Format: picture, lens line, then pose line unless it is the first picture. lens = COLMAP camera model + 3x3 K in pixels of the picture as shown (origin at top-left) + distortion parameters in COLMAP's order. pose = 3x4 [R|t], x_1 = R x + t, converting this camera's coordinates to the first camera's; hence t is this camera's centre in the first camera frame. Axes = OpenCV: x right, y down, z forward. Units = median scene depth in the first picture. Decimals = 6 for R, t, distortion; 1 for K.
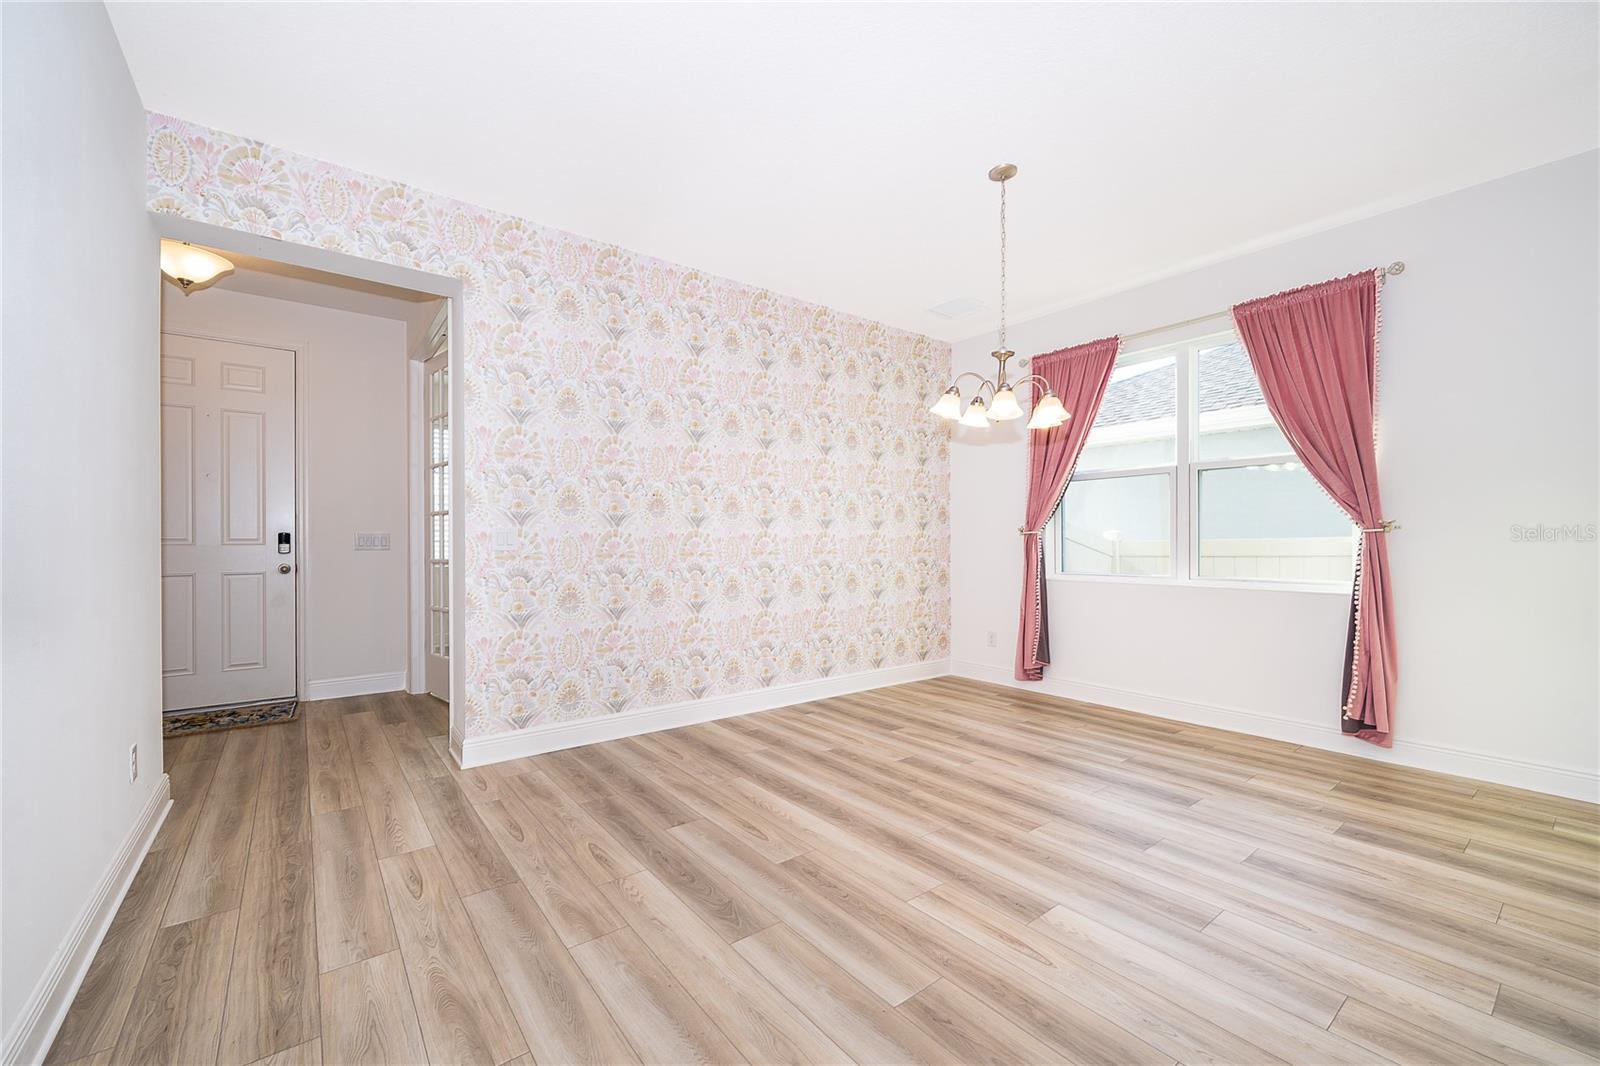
lens RADIAL K [[646.5, 0, 789.0], [0, 646.5, 541.4], [0, 0, 1]] dist [-0.003615, 0.000064]
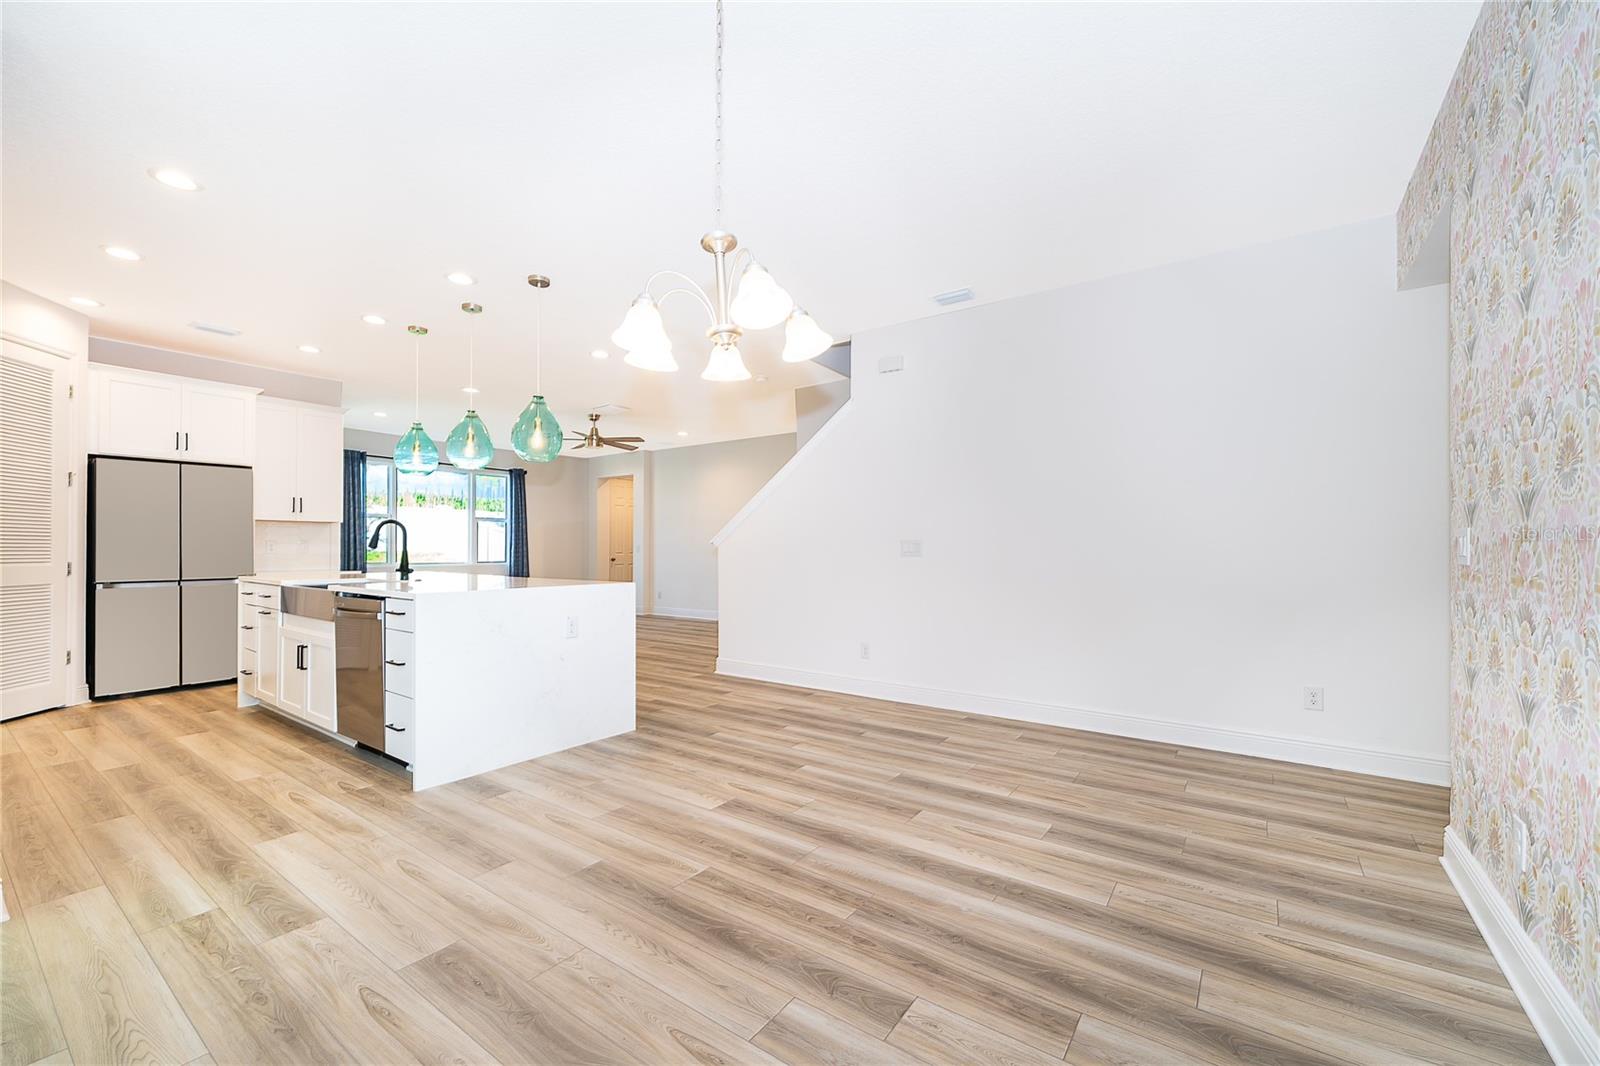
lens RADIAL K [[646.5, 0, 793.2], [0, 646.5, 541.3], [0, 0, 1]] dist [-0.003615, 0.000064]
pose [[-0.955950, -0.004888, -0.293489, 0.453980], [-0.001297, 0.999922, -0.012428, 0.001727], [0.293527, -0.011500, -0.955882, 1.642671]]
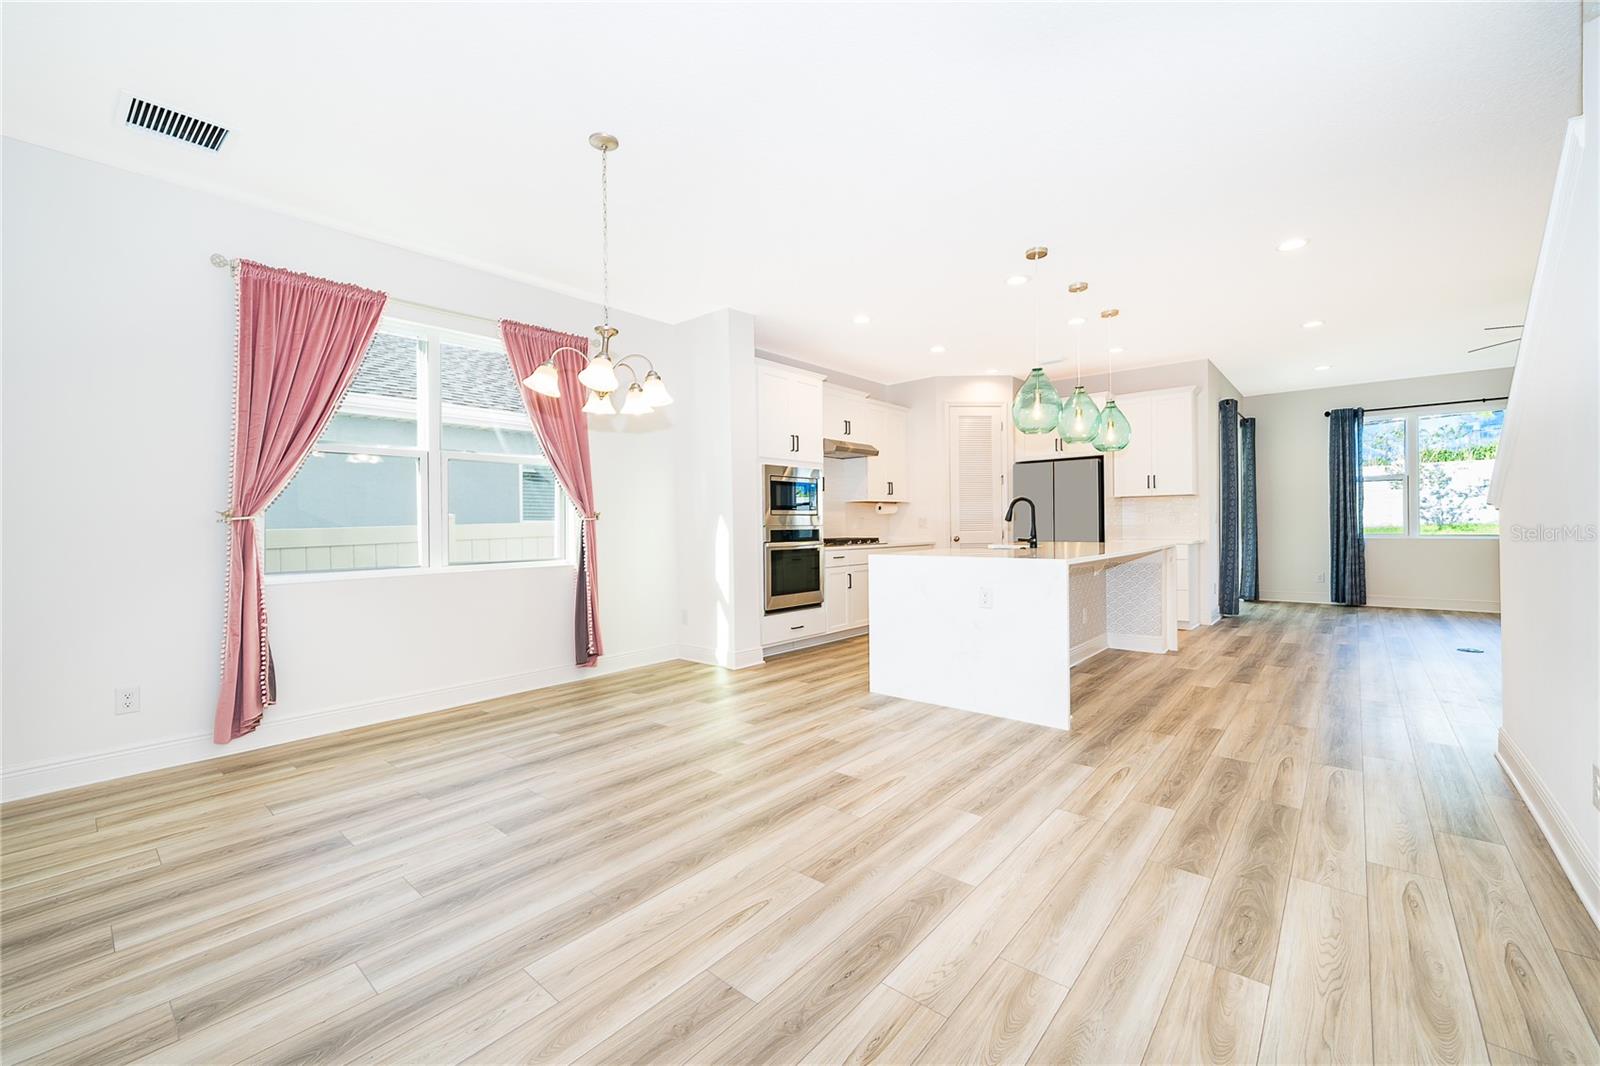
lens RADIAL K [[646.5, 0, 809.5], [0, 646.5, 521.8], [0, 0, 1]] dist [-0.003615, 0.000064]
pose [[-0.219658, 0.006282, 0.975557, -0.689757], [0.012421, 0.999916, -0.003642, 0.001509], [-0.975498, 0.011317, -0.219717, 0.942772]]
